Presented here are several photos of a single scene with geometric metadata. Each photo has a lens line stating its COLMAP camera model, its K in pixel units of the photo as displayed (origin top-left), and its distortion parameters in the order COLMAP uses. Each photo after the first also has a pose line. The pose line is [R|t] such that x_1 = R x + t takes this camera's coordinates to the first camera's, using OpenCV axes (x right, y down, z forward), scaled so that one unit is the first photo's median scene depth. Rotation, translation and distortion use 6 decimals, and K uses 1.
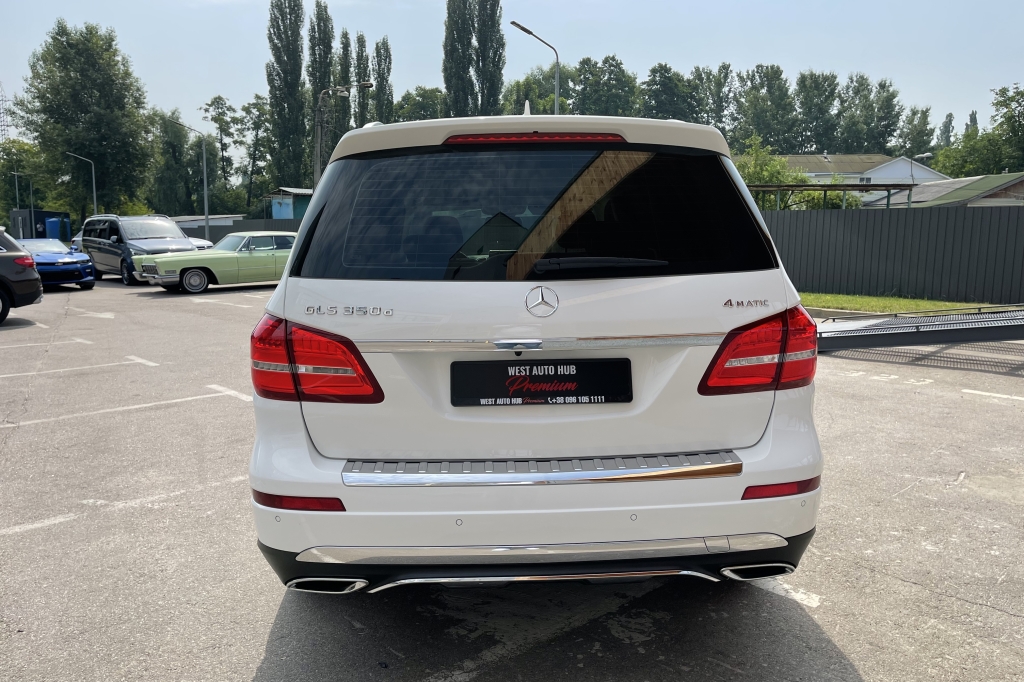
lens RADIAL K [[762.9, 0, 512.0], [0, 762.9, 341.0], [0, 0, 1]] dist [0.065758, -0.001477]
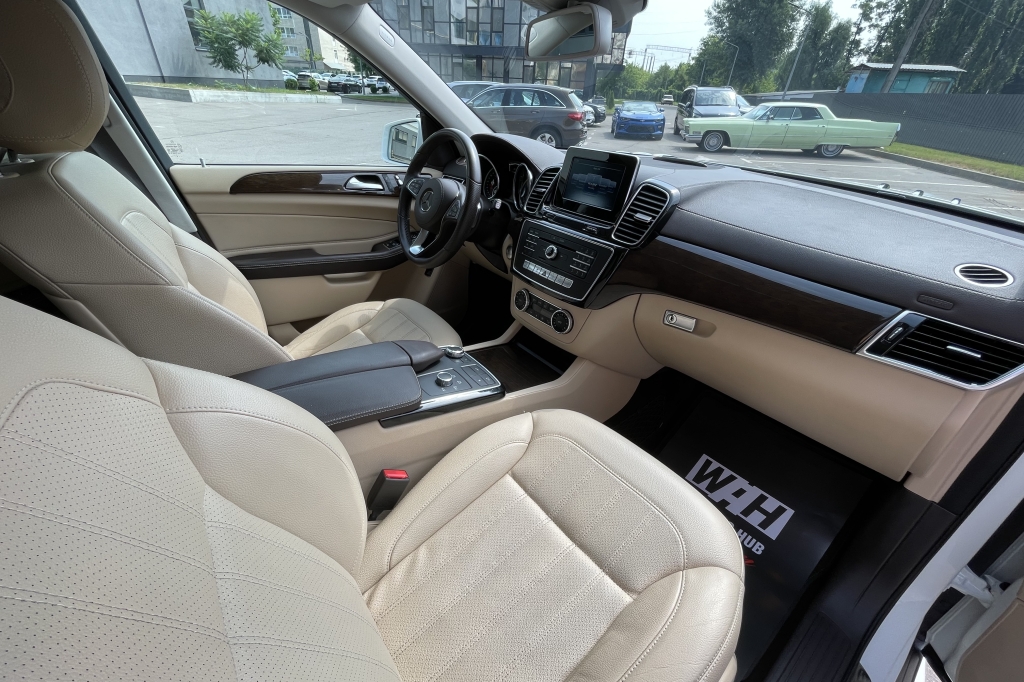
lens RADIAL K [[415.6, 0, 509.3], [0, 415.6, 346.4], [0, 0, 1]] dist [-0.000909, 0.000217]
pose [[0.582715, 0.447913, -0.678098, 0.023758], [-0.153348, 0.880015, 0.449510, -0.024985], [0.798077, -0.157951, 0.581484, 0.170163]]
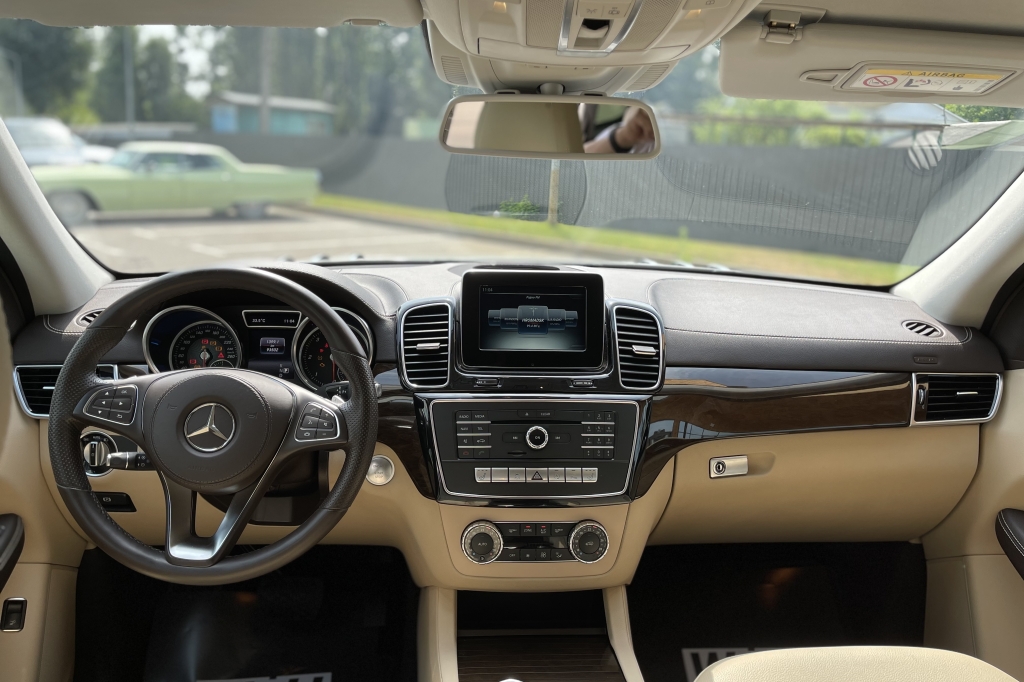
lens RADIAL K [[762.9, 0, 512.0], [0, 762.9, 341.0], [0, 0, 1]] dist [0.065758, -0.001477]
pose [[0.998533, 0.035756, 0.040663, -0.004572], [-0.039317, 0.995124, 0.090452, -0.024908], [-0.037231, -0.091918, 0.995070, 0.157418]]
